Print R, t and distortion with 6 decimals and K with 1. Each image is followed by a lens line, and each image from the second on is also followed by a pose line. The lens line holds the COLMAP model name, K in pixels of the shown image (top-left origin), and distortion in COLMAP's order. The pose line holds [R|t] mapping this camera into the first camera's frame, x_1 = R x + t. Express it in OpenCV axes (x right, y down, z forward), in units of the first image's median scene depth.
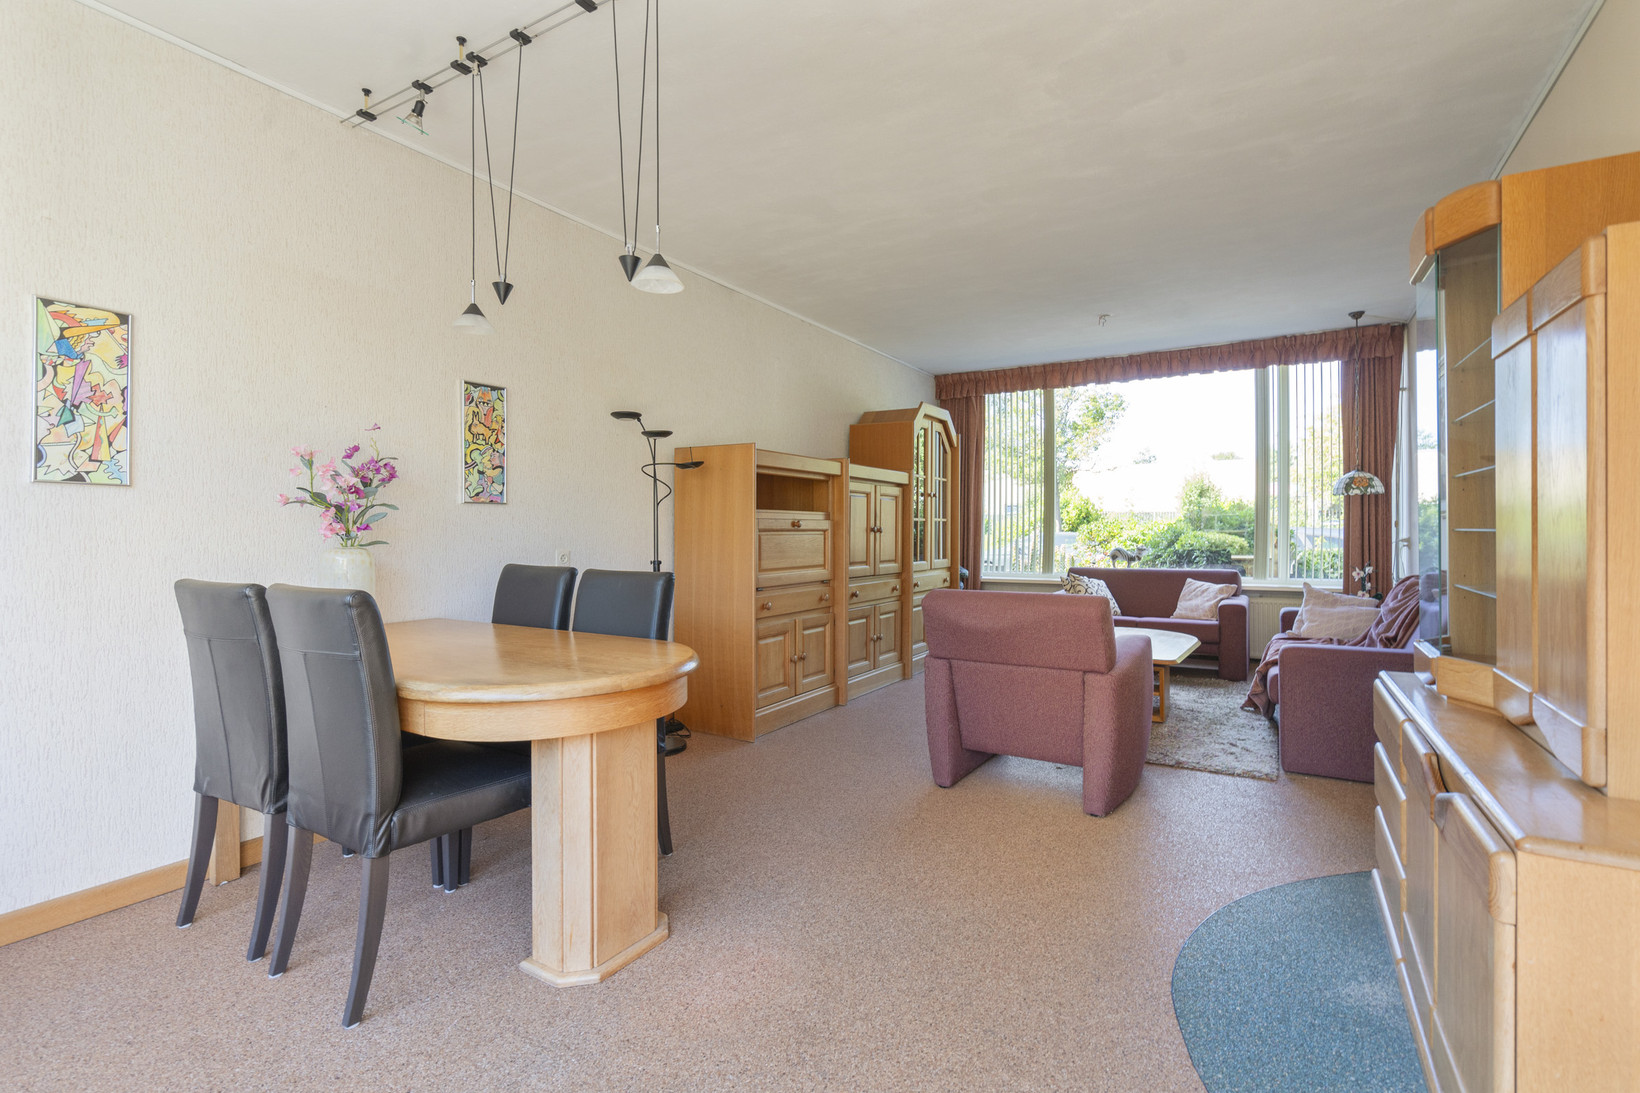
lens RADIAL K [[764.1, 0, 849.4], [0, 764.1, 531.3], [0, 0, 1]] dist [-0.004891, 0.001374]
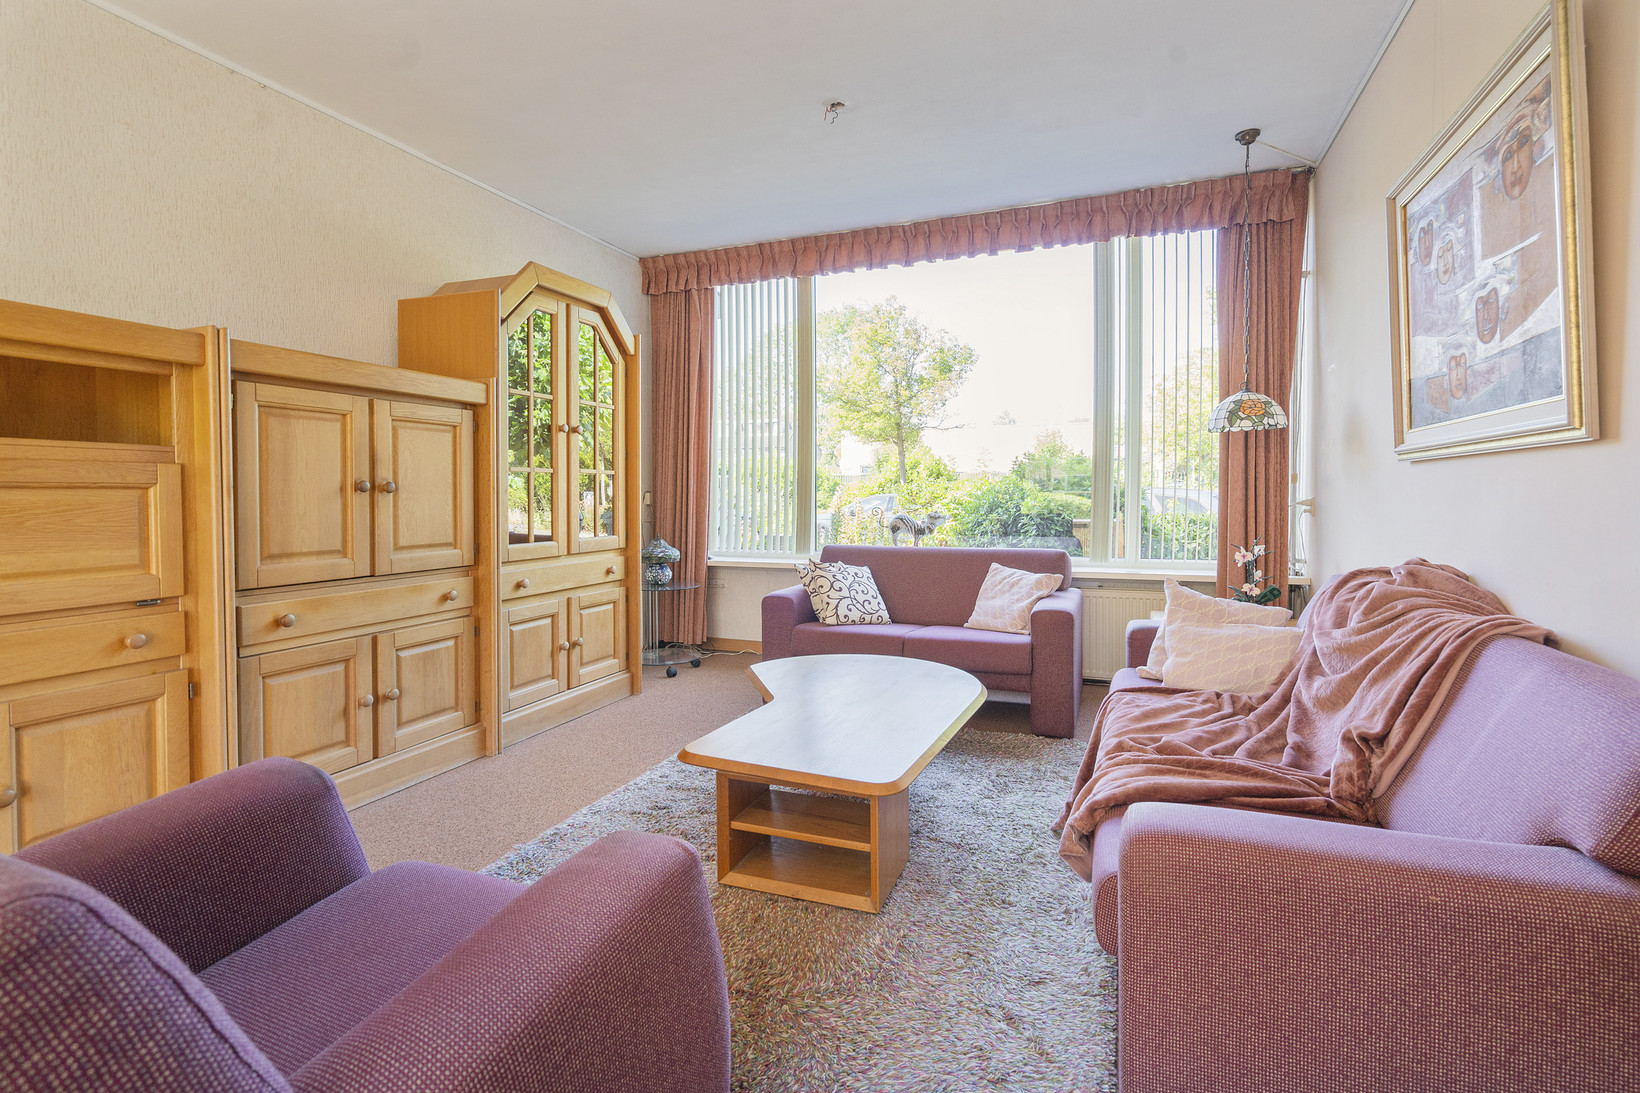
lens RADIAL K [[764.1, 0, 811.2], [0, 764.1, 508.9], [0, 0, 1]] dist [-0.004891, 0.001374]
pose [[0.992773, -0.003949, 0.119942, 0.215030], [0.001473, 0.999784, 0.020728, 0.002331], [-0.119998, -0.020402, 0.992564, 0.380133]]
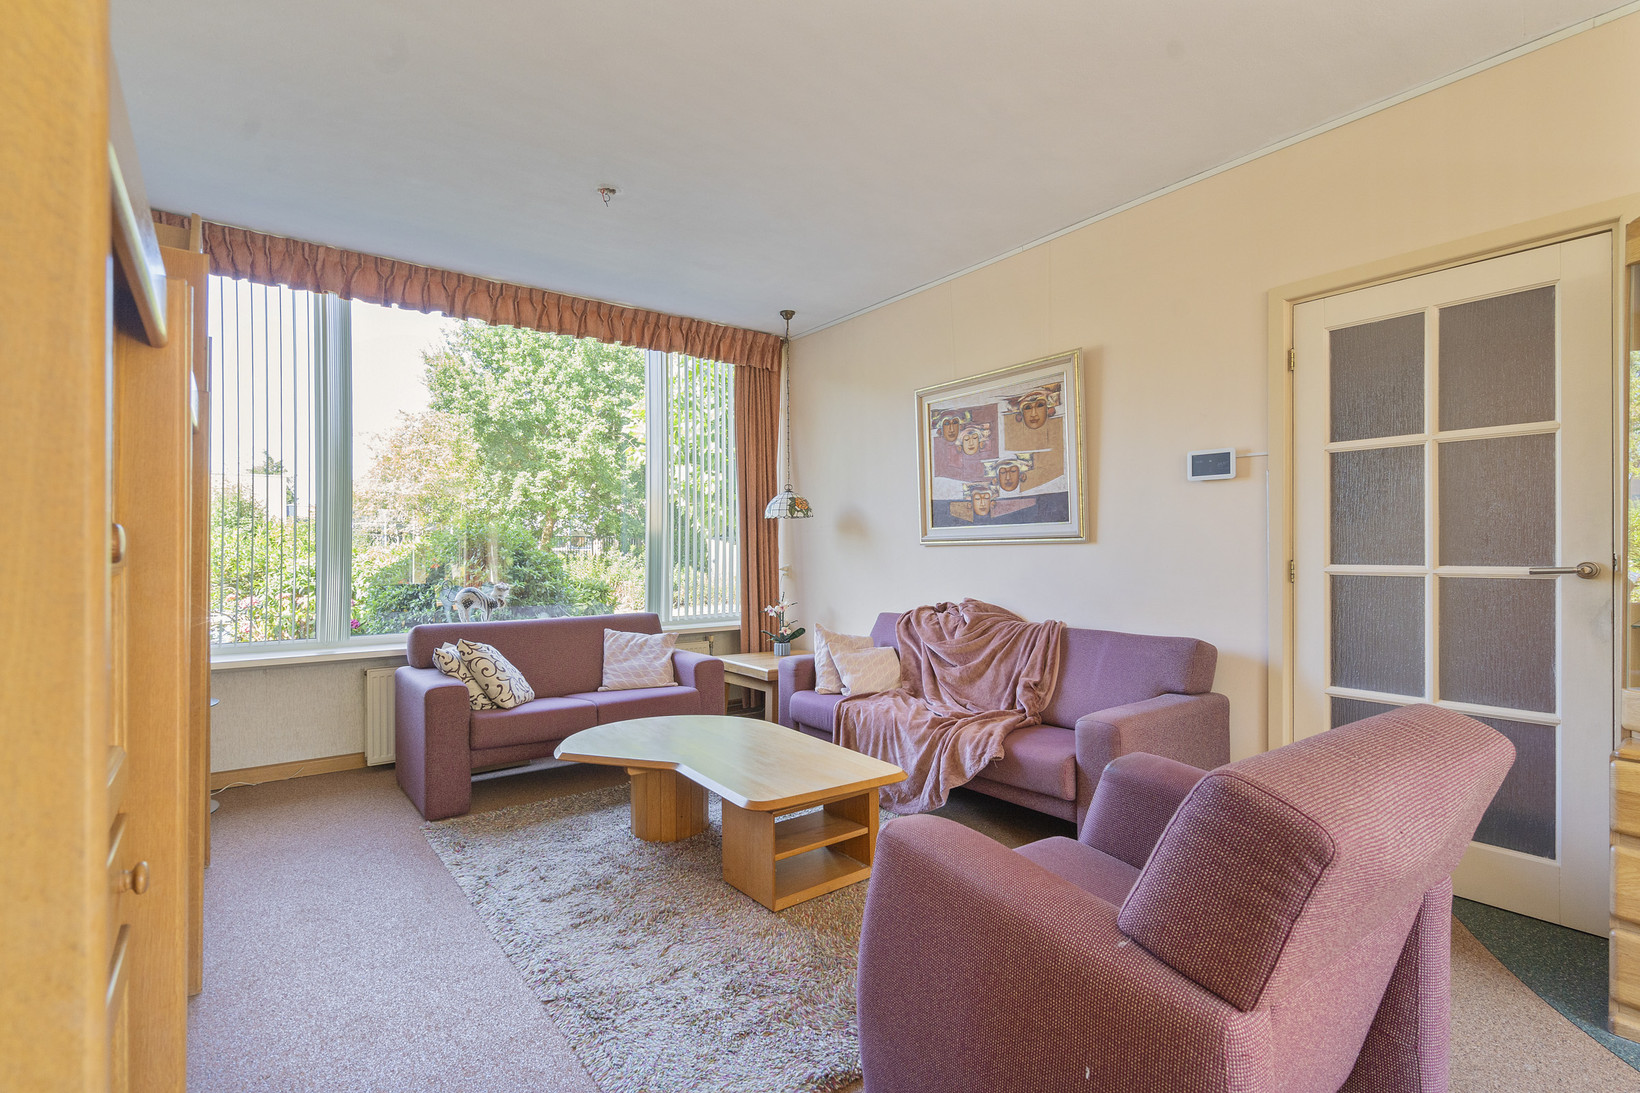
lens RADIAL K [[764.1, 0, 808.2], [0, 764.1, 551.4], [0, 0, 1]] dist [-0.004891, 0.001374]
pose [[0.406077, 0.006487, 0.913816, -0.115521], [0.007696, 0.999915, -0.010519, 0.000148], [-0.913806, 0.011304, 0.405993, 0.555457]]
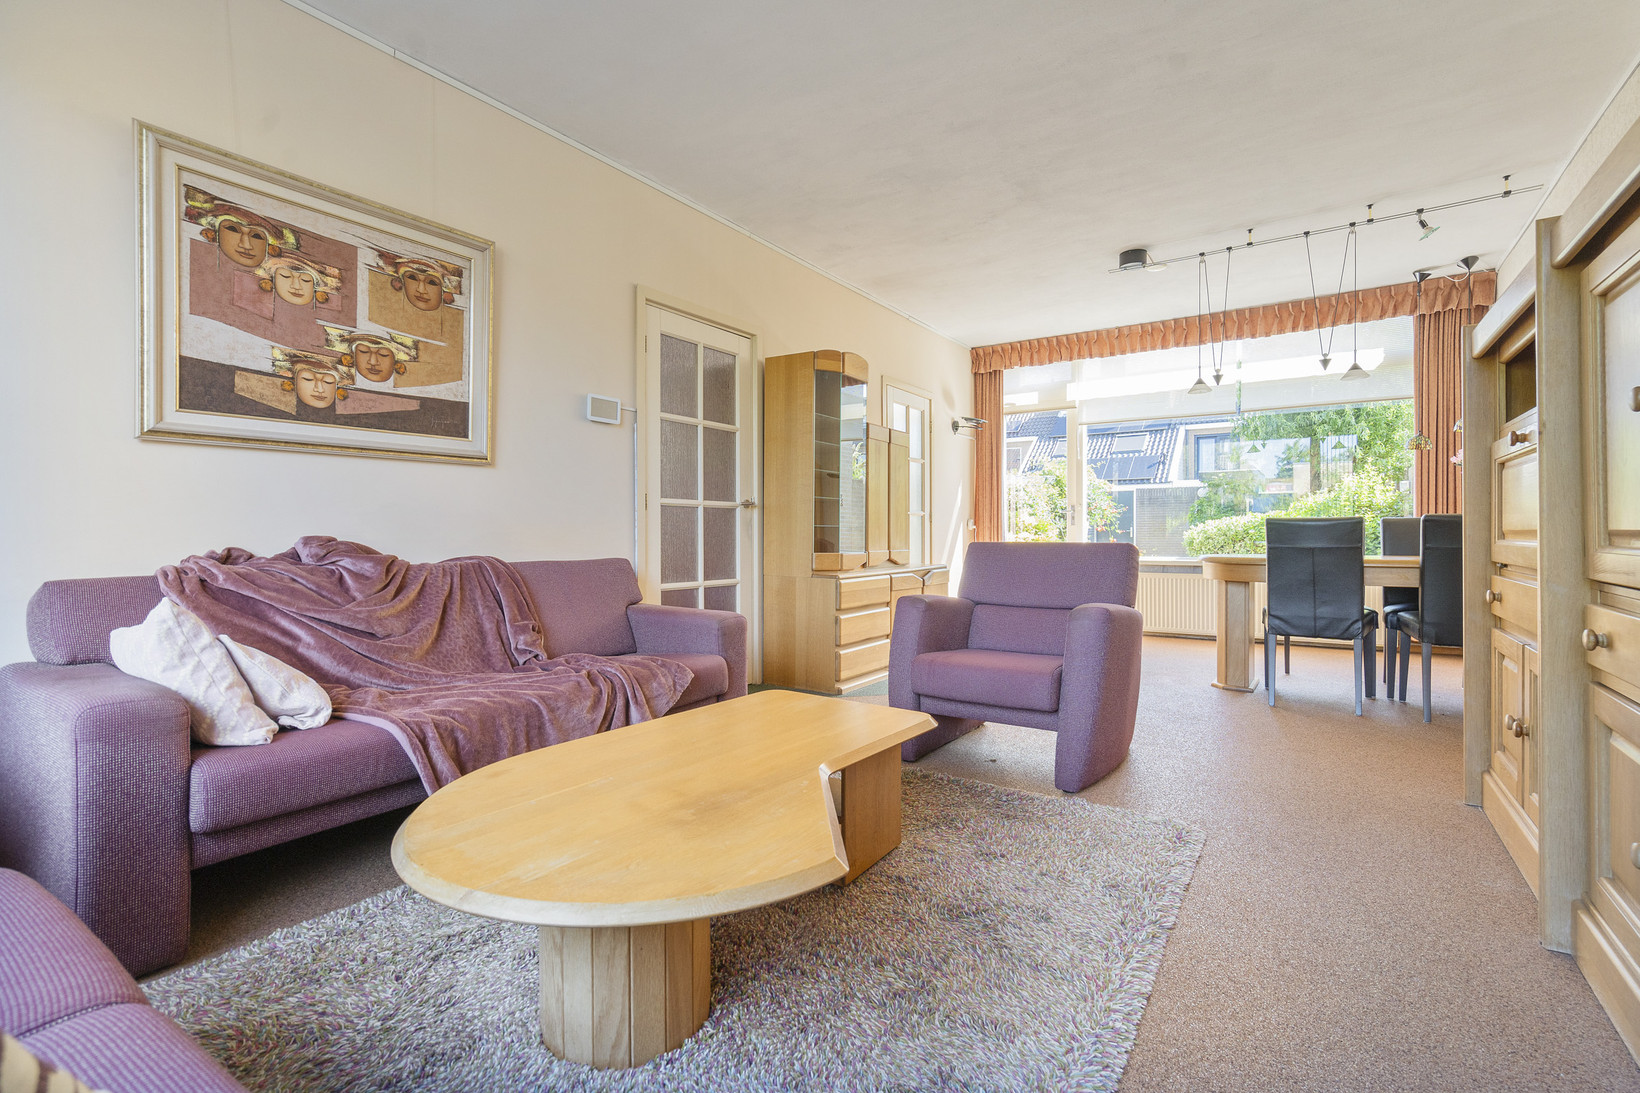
lens RADIAL K [[764.1, 0, 813.2], [0, 764.1, 538.0], [0, 0, 1]] dist [-0.004891, 0.001374]
pose [[-0.997049, 0.009344, 0.076195, 0.233849], [0.010147, 0.999897, 0.010161, 0.032857], [-0.076093, 0.010904, -0.997041, 1.067968]]
